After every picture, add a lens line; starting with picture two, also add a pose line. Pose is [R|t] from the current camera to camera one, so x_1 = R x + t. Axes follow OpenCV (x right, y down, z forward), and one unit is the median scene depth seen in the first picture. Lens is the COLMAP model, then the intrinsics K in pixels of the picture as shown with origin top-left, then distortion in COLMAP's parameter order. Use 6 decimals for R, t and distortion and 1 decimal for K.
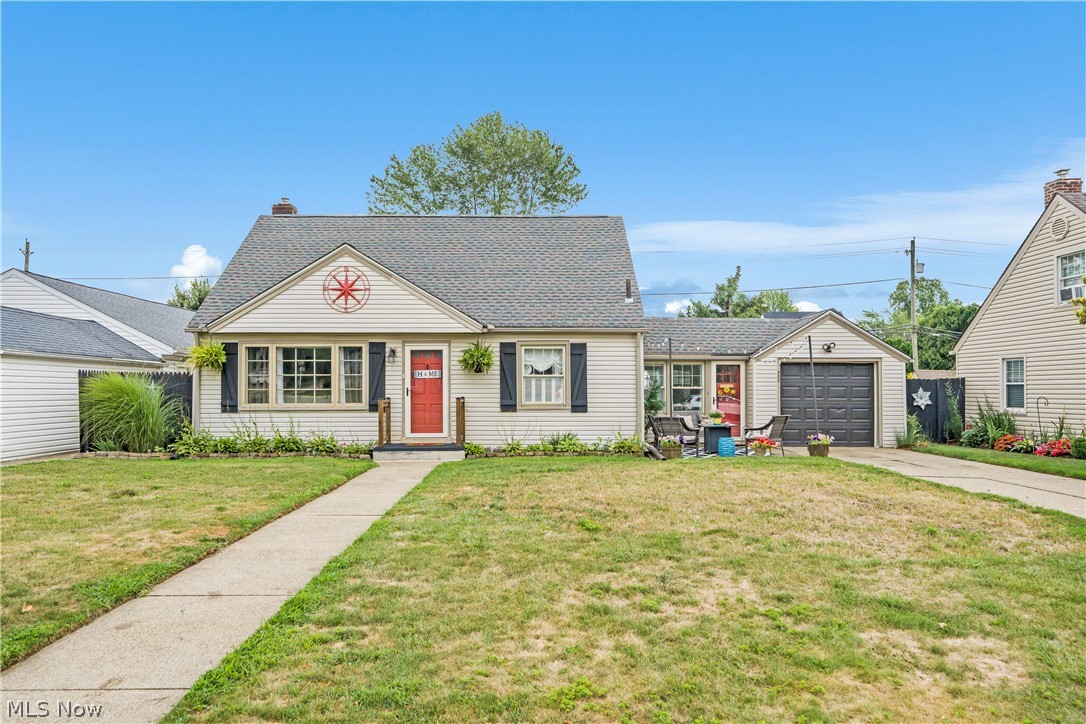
lens RADIAL K [[709.8, 0, 538.6], [0, 709.8, 374.3], [0, 0, 1]] dist [0.020245, 0.000814]
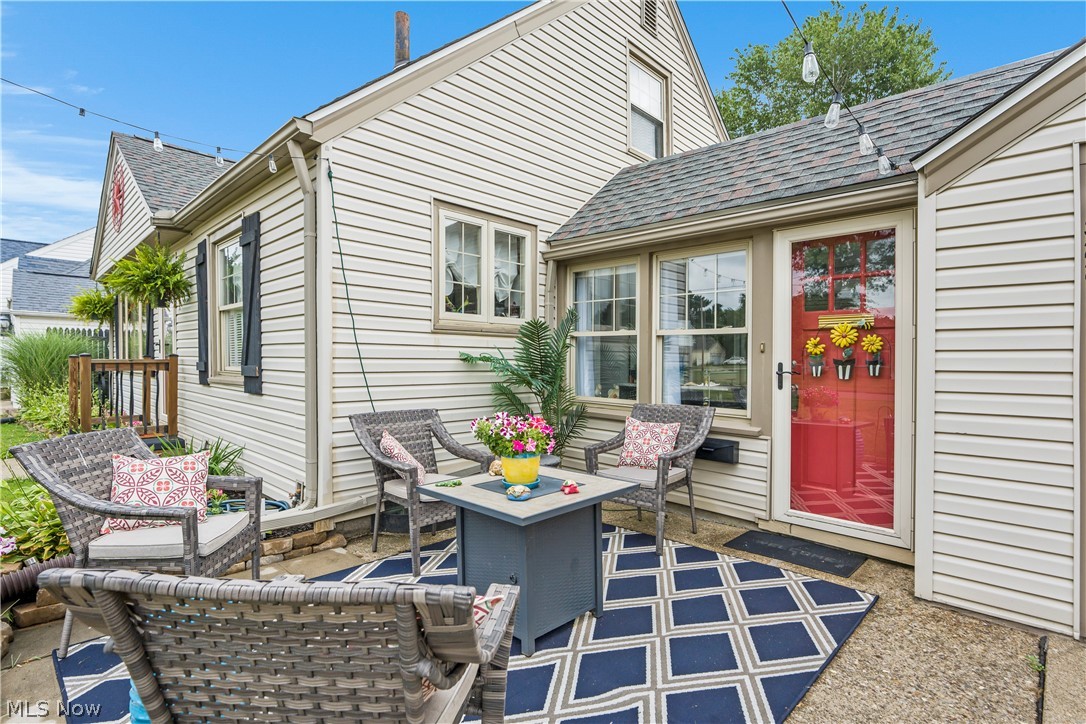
lens RADIAL K [[532.7, 0, 543.0], [0, 532.7, 362.0], [0, 0, 1]] dist [-0.000091, 0.000029]
pose [[0.705979, 0.006539, -0.708202, 0.373614], [0.012991, 0.999670, 0.022181, 0.029687], [0.708113, -0.024859, 0.705661, 0.905801]]
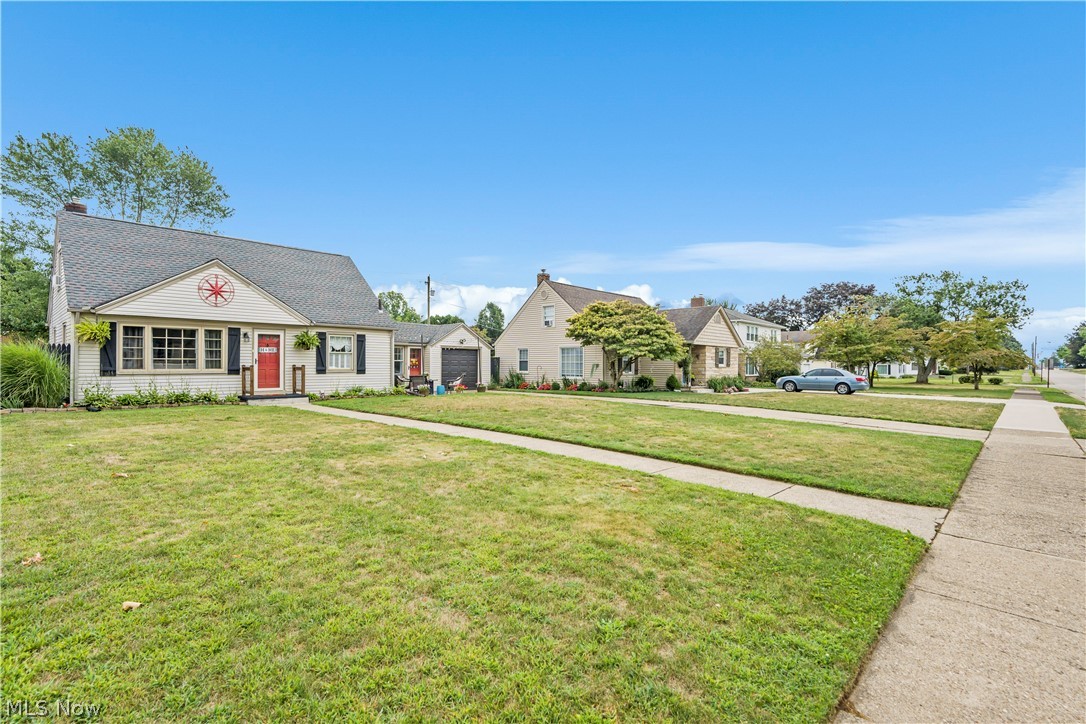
lens RADIAL K [[529.8, 0, 543.0], [0, 529.8, 362.0], [0, 0, 1]] dist [0.000456, 0.000156]
pose [[0.693856, 0.007931, 0.720070, -0.572387], [-0.020104, 0.999763, 0.008360, 0.004186], [-0.719833, -0.020277, 0.693851, -0.230088]]
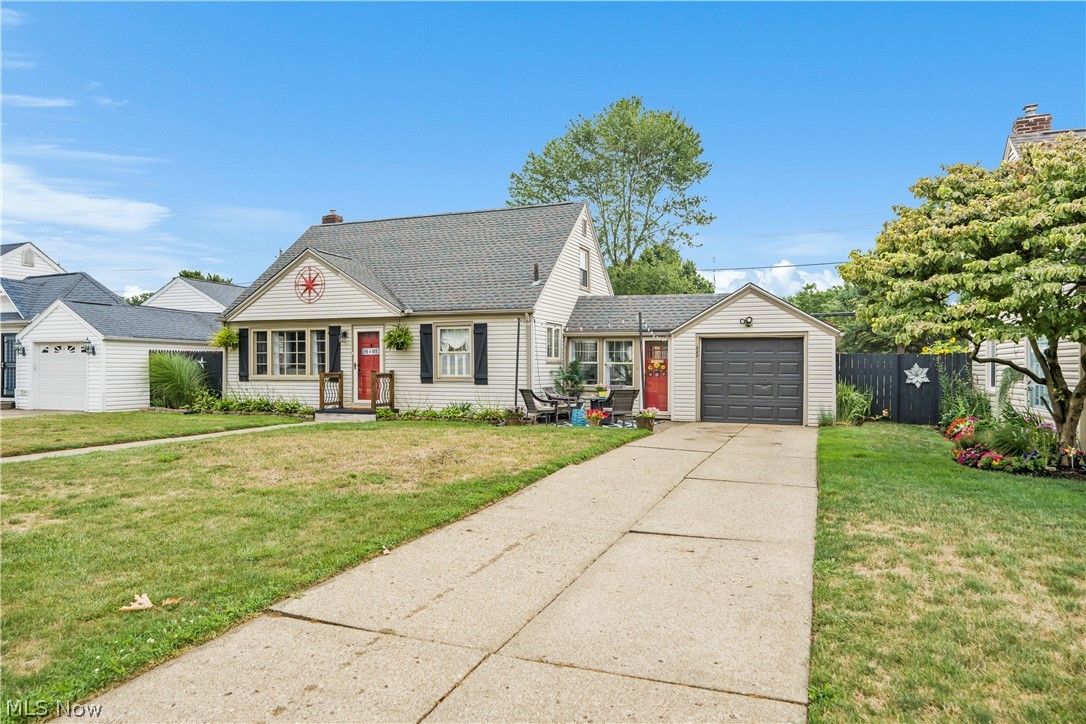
lens RADIAL K [[705.6, 0, 543.0], [0, 705.6, 362.0], [0, 0, 1]] dist [0.021478, -0.000057]
pose [[0.922730, 0.000396, -0.385448, 0.581966], [0.005445, 0.999886, 0.014061, 0.002276], [0.385410, -0.015073, 0.922622, -0.001044]]
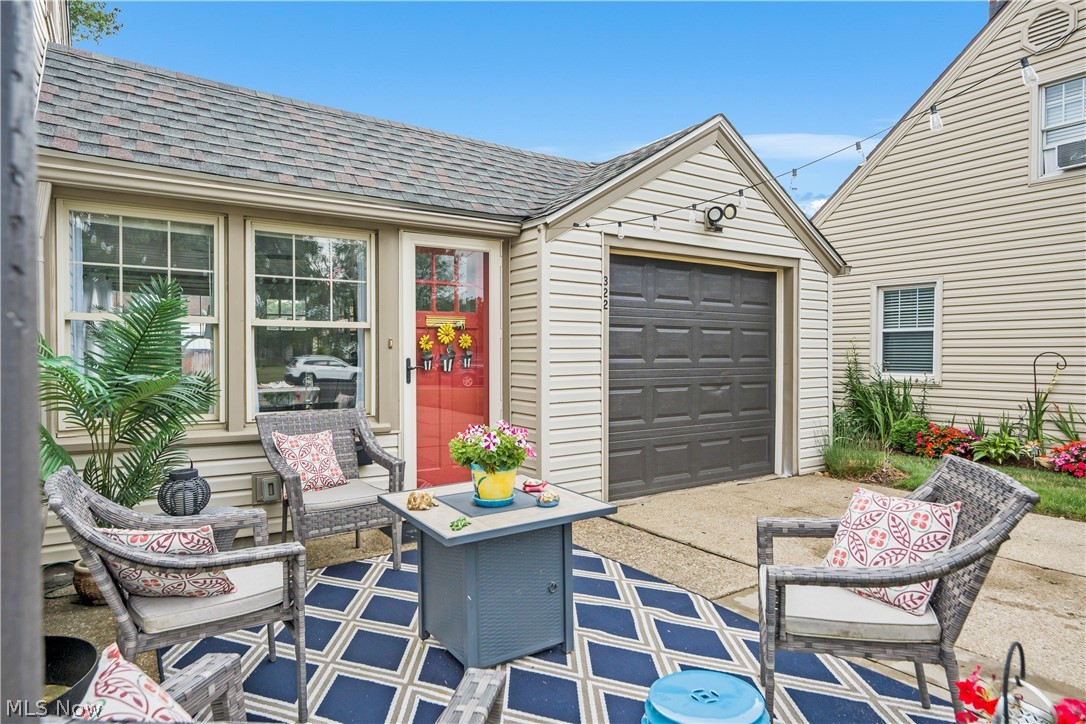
lens RADIAL K [[635.5, 0, 543.0], [0, 635.5, 362.0], [0, 0, 1]] dist [-0.002131, 0.000091]
pose [[0.833231, -0.011473, 0.552806, 0.172349], [-0.009765, 0.999323, 0.035459, 0.027347], [-0.552839, -0.034944, 0.832555, 0.866862]]
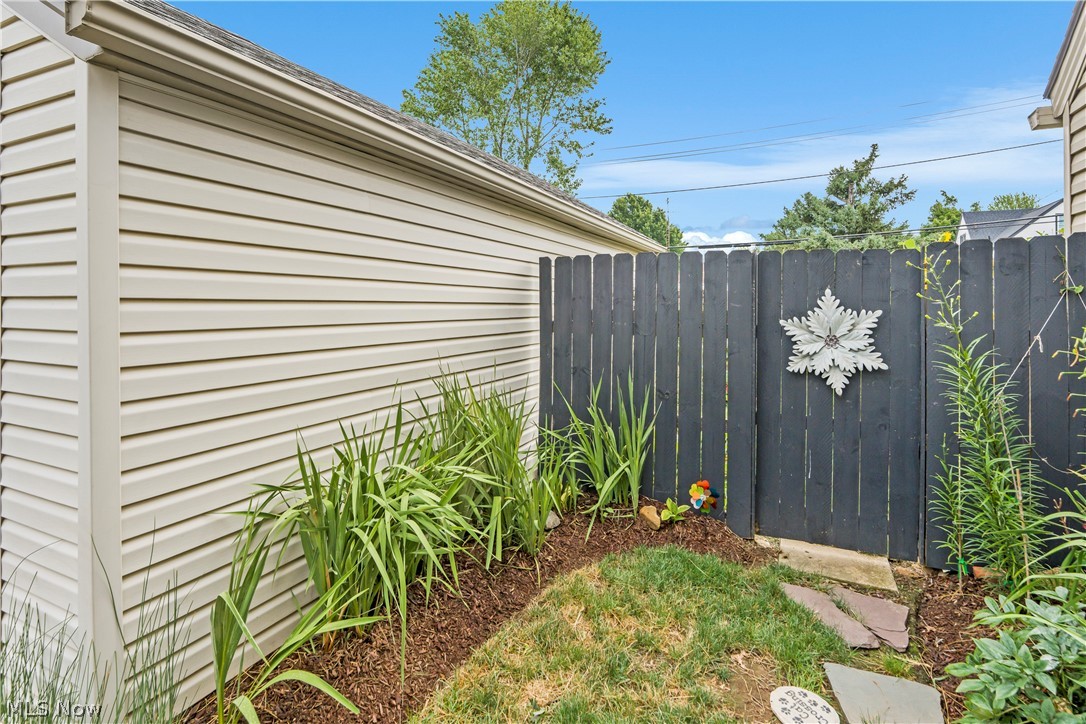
lens RADIAL K [[516.4, 0, 561.5], [0, 516.4, 304.8], [0, 0, 1]] dist [0.000531, 0.000062]
pose [[0.904279, 0.003562, -0.426928, 0.688738], [0.007816, 0.999659, 0.024896, 0.023650], [0.426871, -0.025850, 0.903943, 1.072342]]
